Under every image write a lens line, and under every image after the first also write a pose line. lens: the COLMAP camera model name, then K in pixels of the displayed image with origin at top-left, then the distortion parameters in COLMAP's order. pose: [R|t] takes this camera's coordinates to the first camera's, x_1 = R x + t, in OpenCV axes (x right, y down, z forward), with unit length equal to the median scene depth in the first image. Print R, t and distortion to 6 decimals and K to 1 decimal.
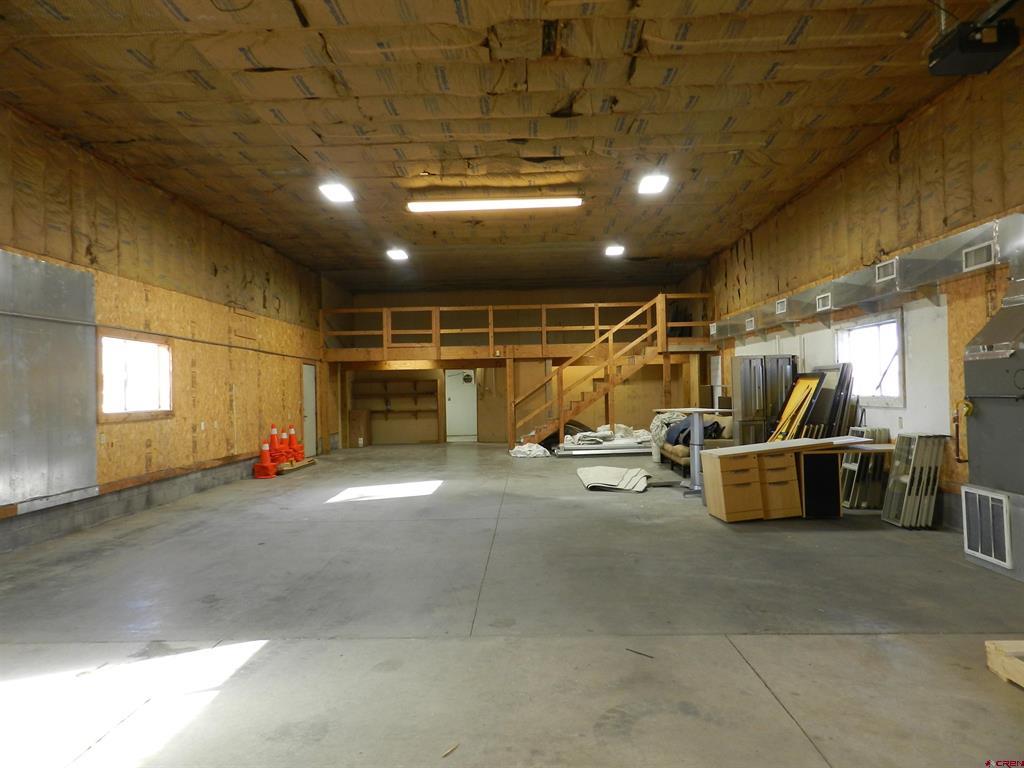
lens RADIAL K [[692.1, 0, 510.0], [0, 692.1, 380.2], [0, 0, 1]] dist [0.027331, -0.007511]
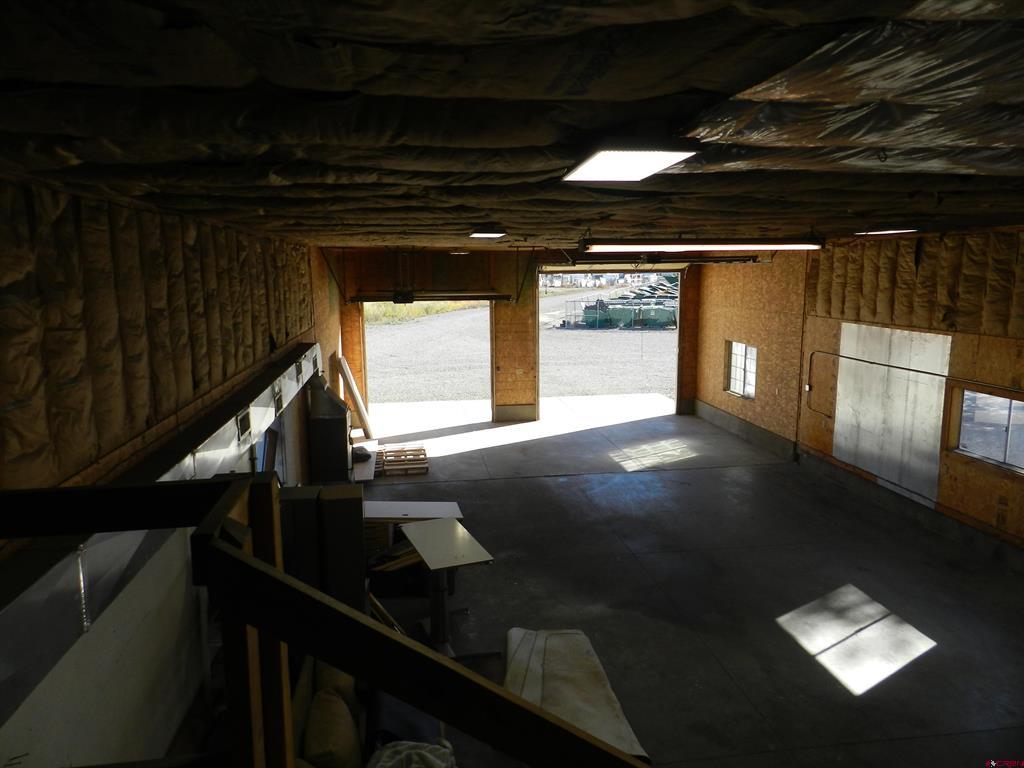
lens RADIAL K [[692.1, 0, 511.1], [0, 692.1, 382.2], [0, 0, 1]] dist [0.027331, -0.007511]
pose [[-0.984399, 0.055630, -0.166928, 0.180037], [0.030132, 0.987989, 0.151561, -0.136526], [0.173354, 0.144167, -0.974251, 1.007304]]
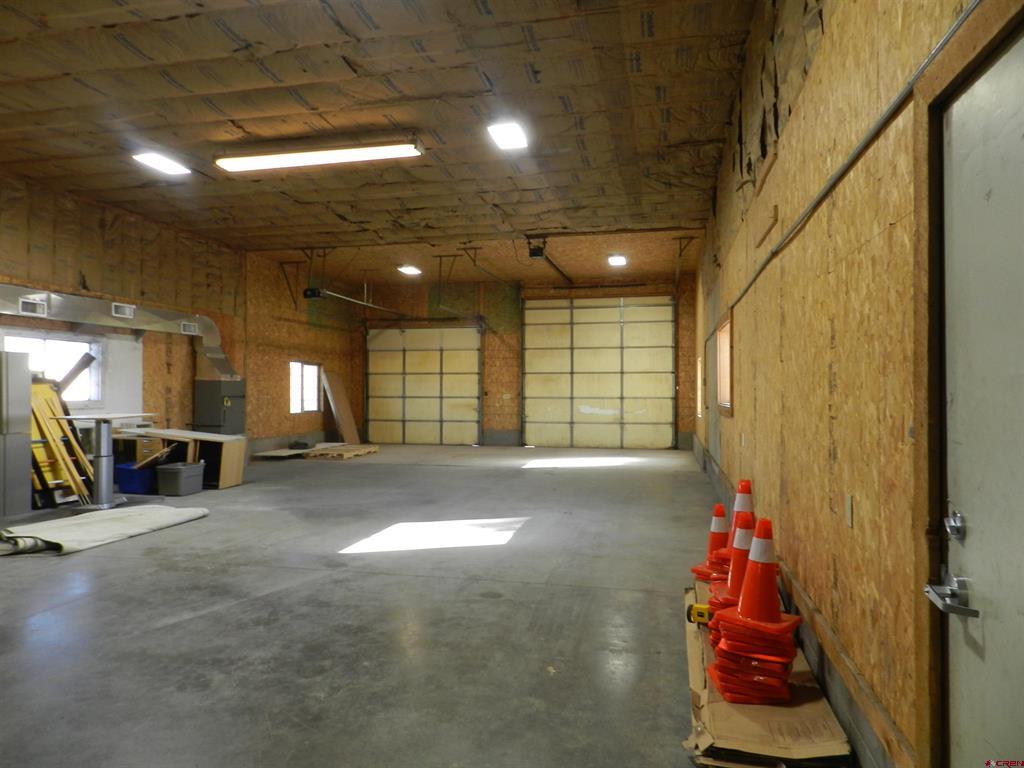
lens RADIAL K [[692.1, 0, 511.2], [0, 692.1, 383.8], [0, 0, 1]] dist [0.027331, -0.007511]
pose [[-0.980609, 0.020808, 0.194867, -0.234575], [0.015502, 0.999467, -0.028718, 0.021270], [-0.195360, -0.025140, -0.980409, 1.038324]]
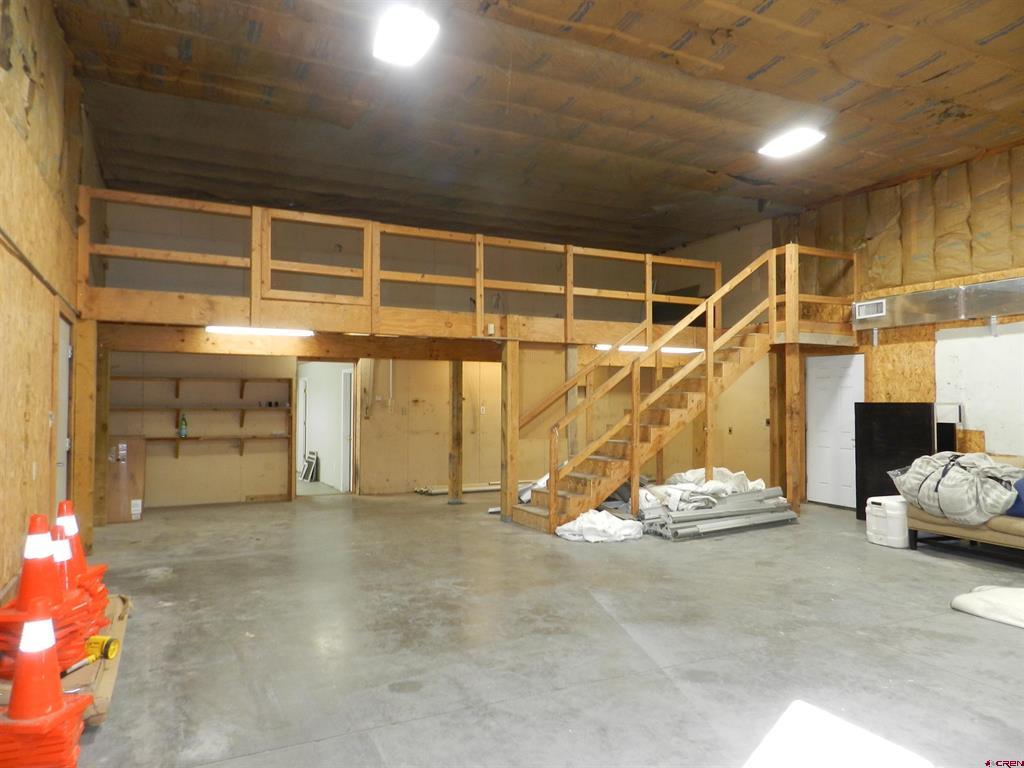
lens RADIAL K [[692.1, 0, 509.1], [0, 692.1, 382.6], [0, 0, 1]] dist [0.027331, -0.007511]
pose [[0.883771, 0.037076, 0.466448, -0.242455], [-0.028192, 0.999264, -0.026012, 0.013332], [-0.467069, 0.009838, 0.884166, 0.542974]]
